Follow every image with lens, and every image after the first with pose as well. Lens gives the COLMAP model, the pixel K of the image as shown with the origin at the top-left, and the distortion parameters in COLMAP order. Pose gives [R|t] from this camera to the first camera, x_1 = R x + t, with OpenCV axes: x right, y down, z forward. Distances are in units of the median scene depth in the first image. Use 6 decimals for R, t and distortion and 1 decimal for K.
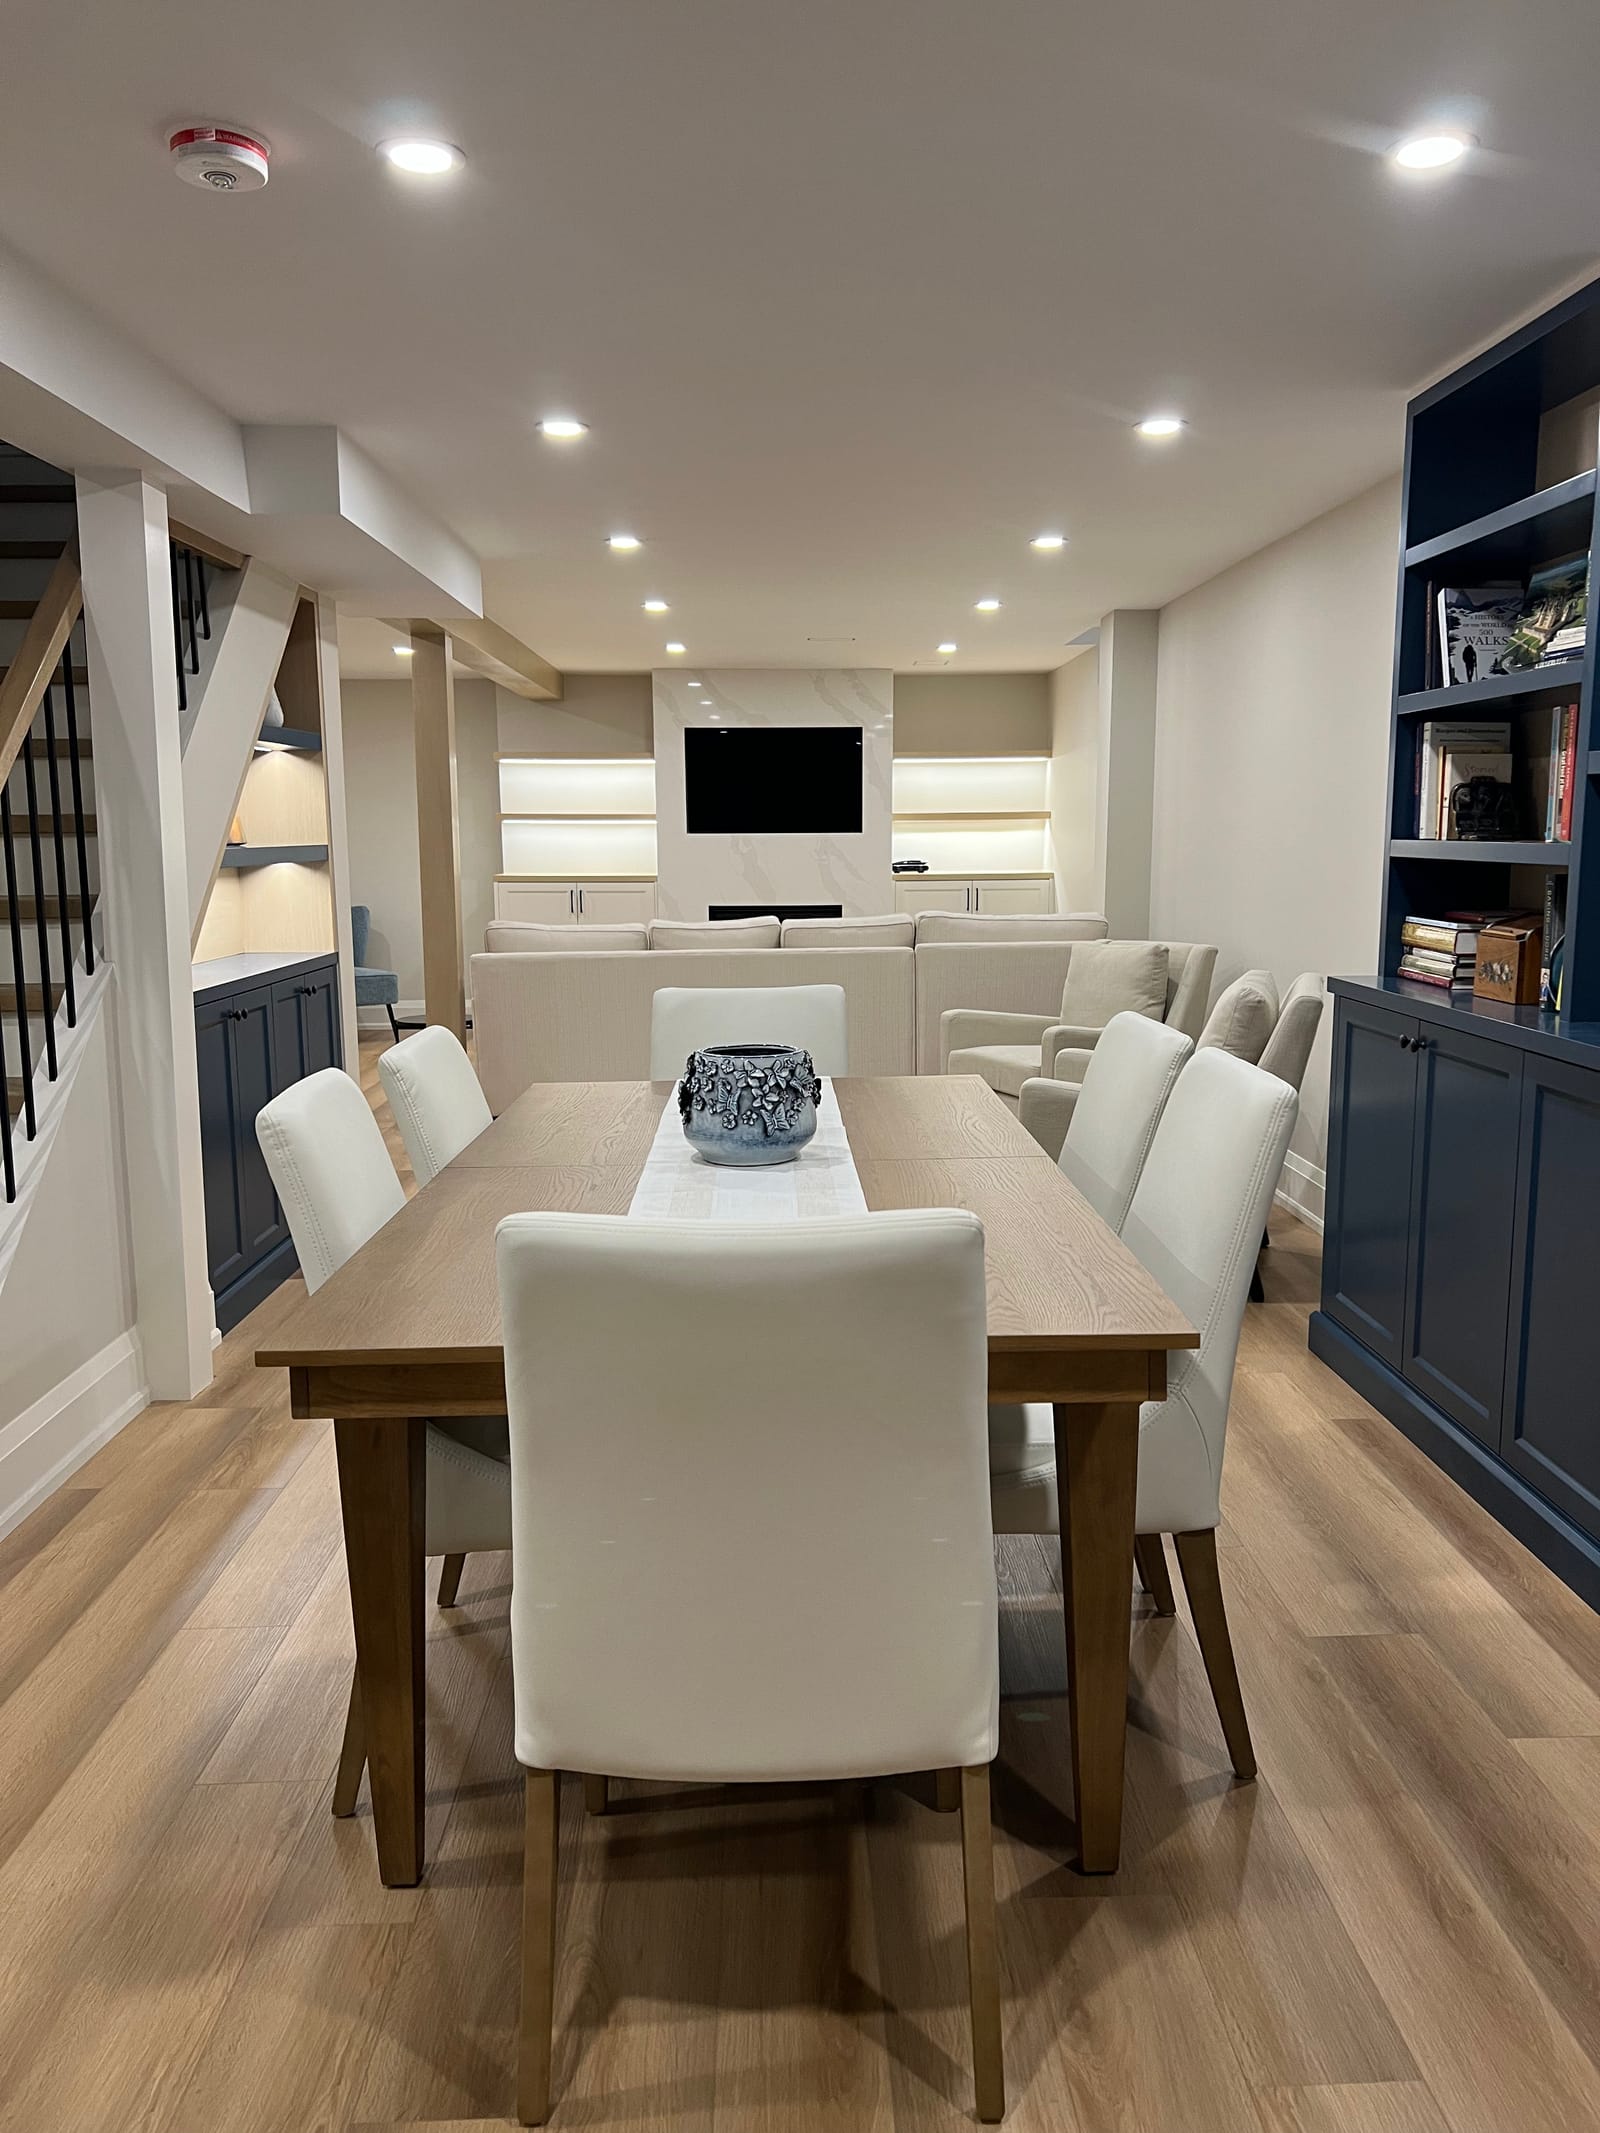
lens RADIAL K [[1608.6, 0, 798.6], [0, 1608.6, 1071.6], [0, 0, 1]] dist [0.059572, -0.069981]
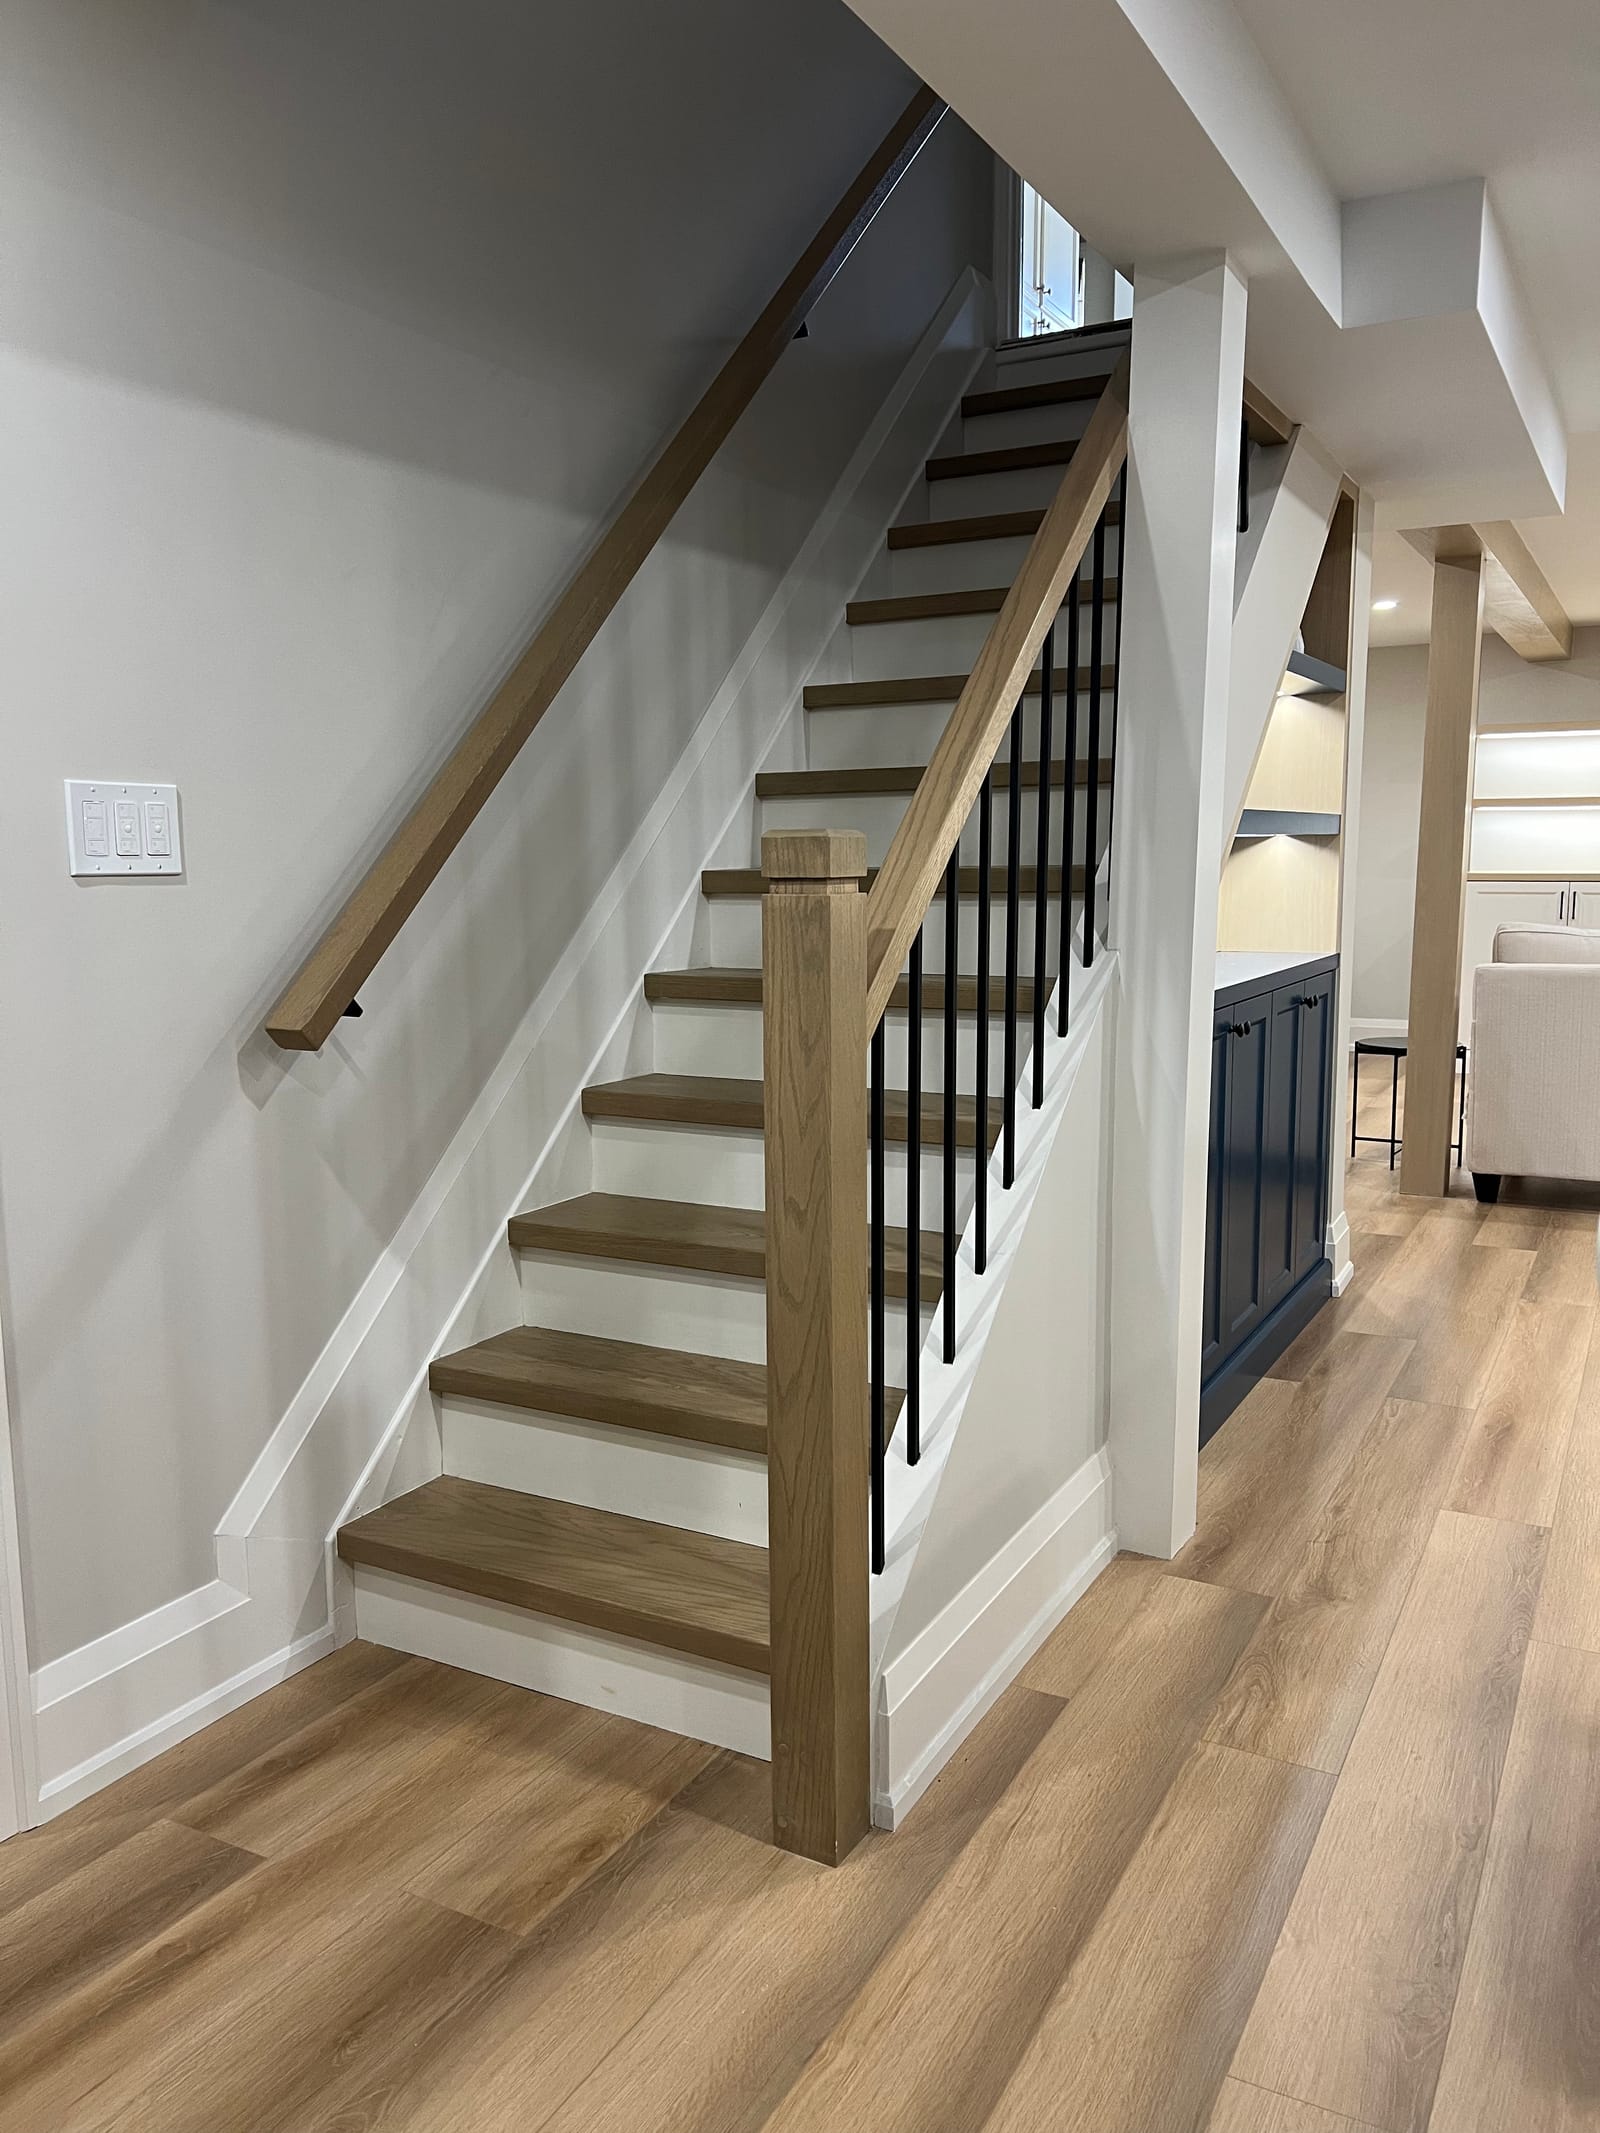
lens RADIAL K [[1608.6, 0, 808.5], [0, 1608.6, 1065.2], [0, 0, 1]] dist [0.059572, -0.069981]
pose [[0.869653, 0.068710, -0.488858, -0.181345], [-0.074461, 0.997194, 0.007694, -0.010709], [0.488015, 0.029710, 0.872329, 0.292426]]
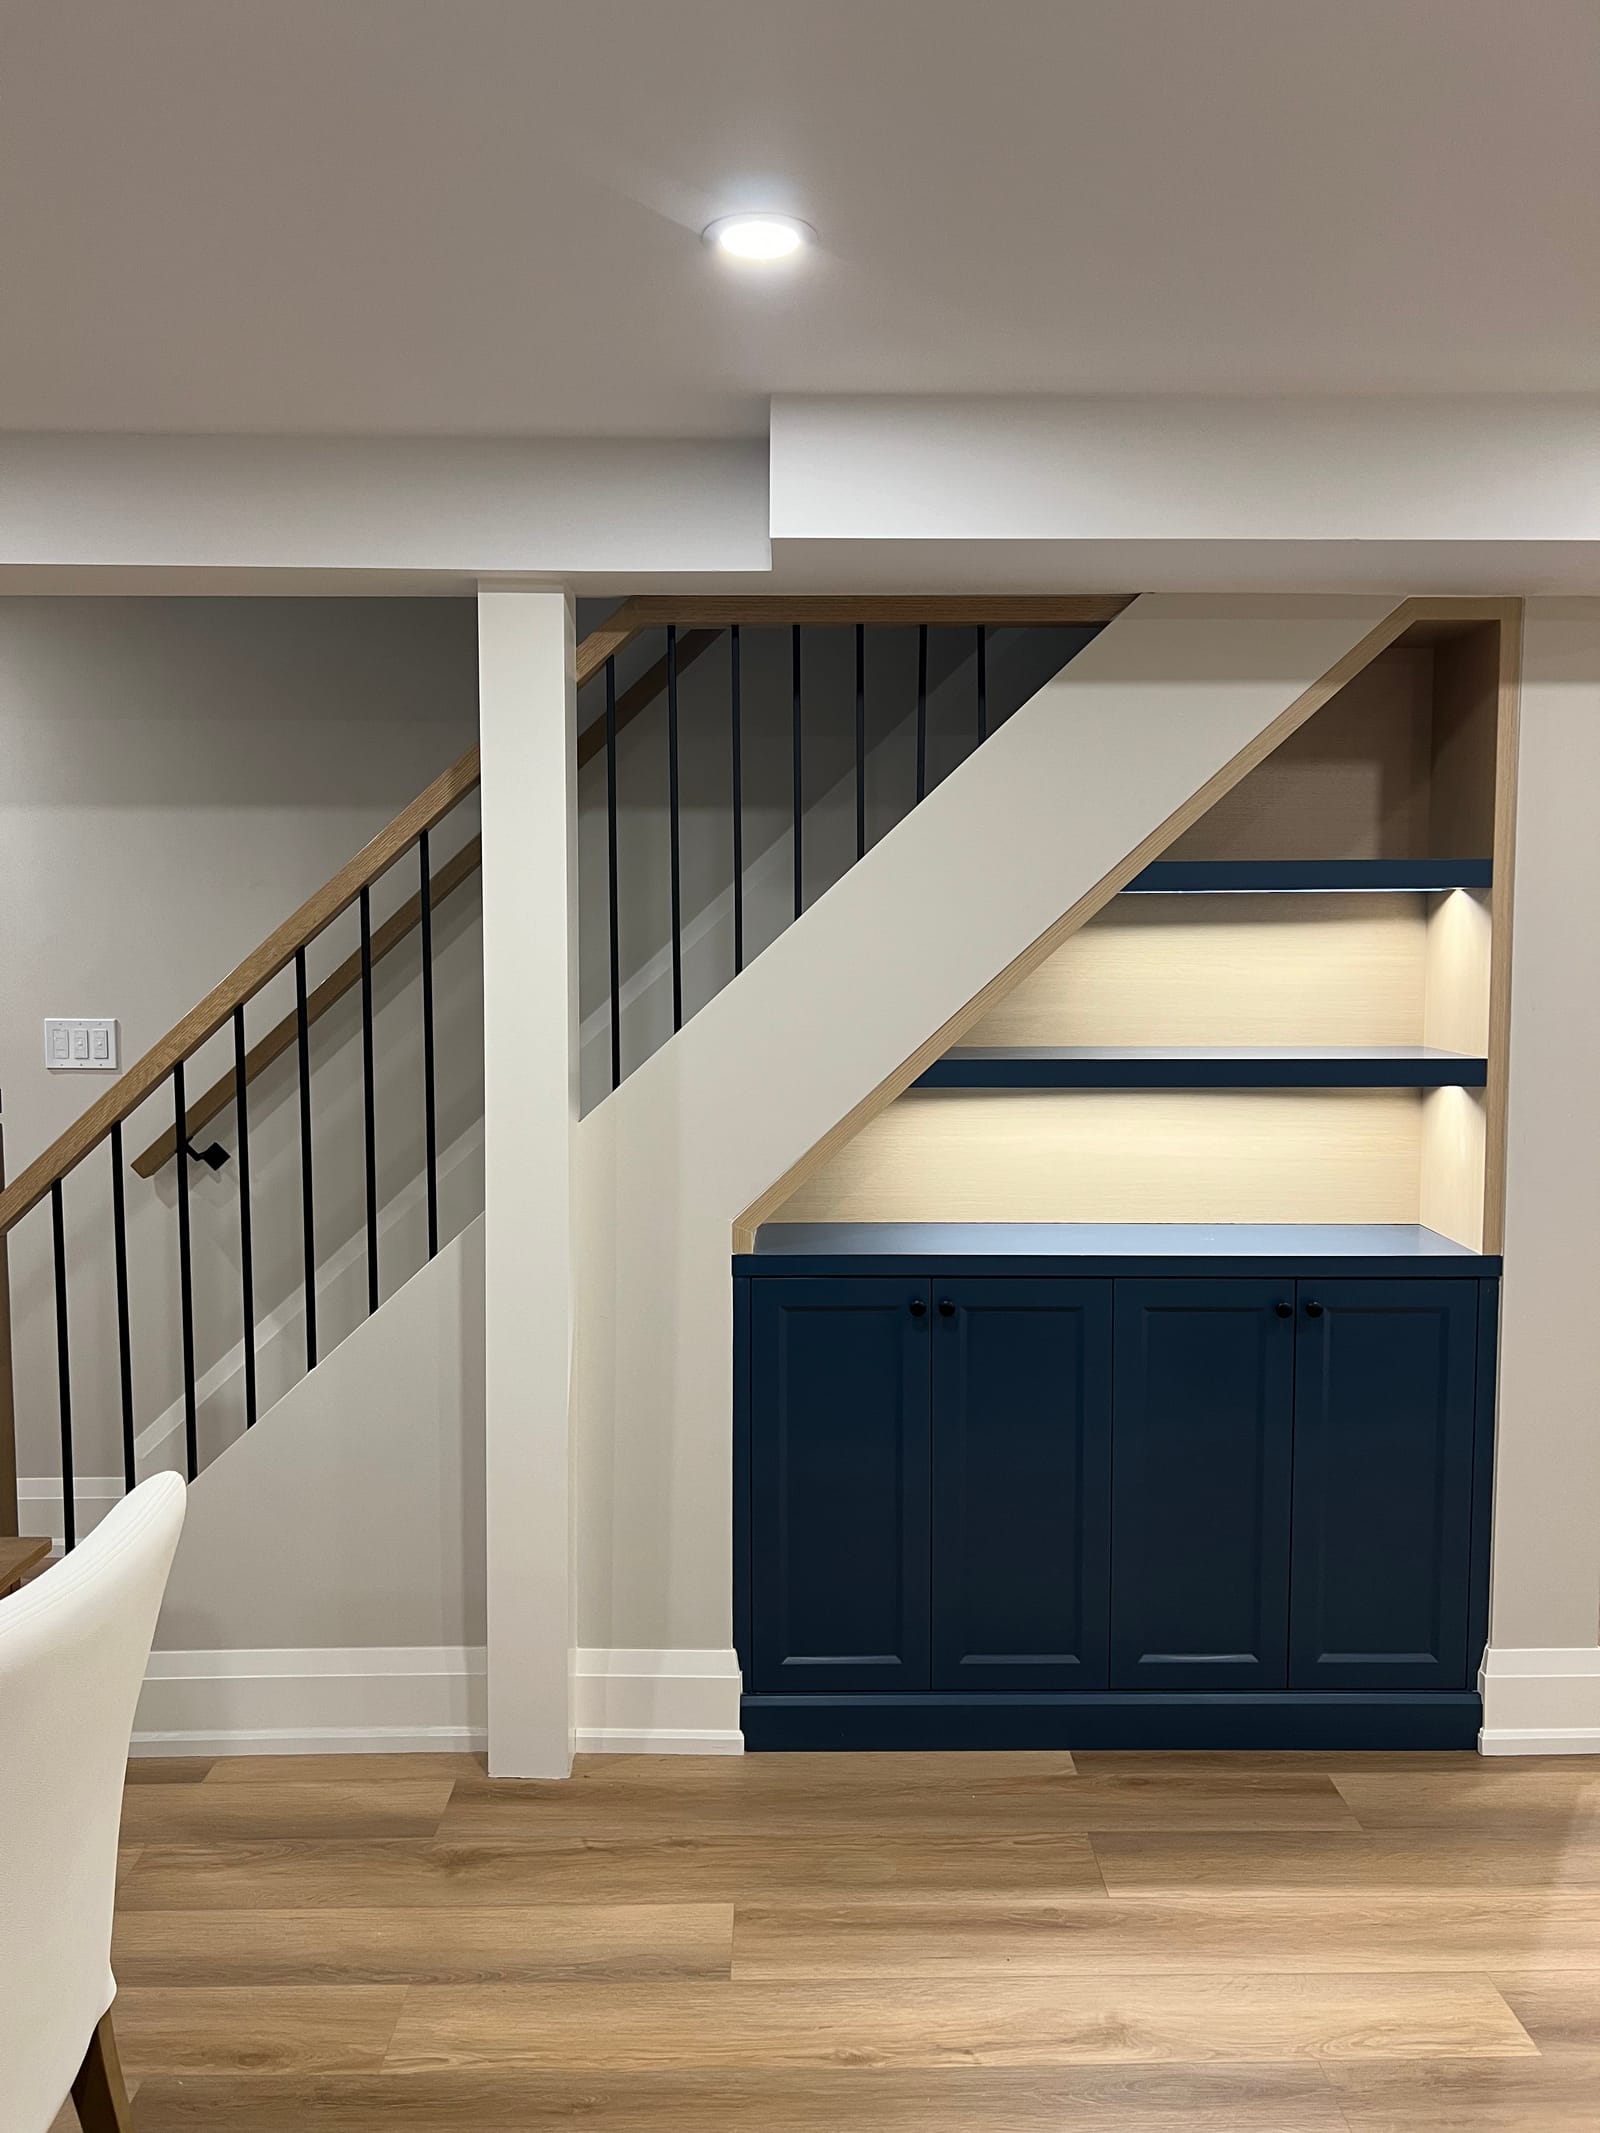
lens RADIAL K [[1608.6, 0, 804.1], [0, 1608.6, 1061.0], [0, 0, 1]] dist [0.059572, -0.069981]
pose [[-0.005777, 0.104520, -0.994506, 0.356988], [-0.144564, 0.983988, 0.104255, -0.235046], [0.989479, 0.144372, 0.009425, 1.117366]]
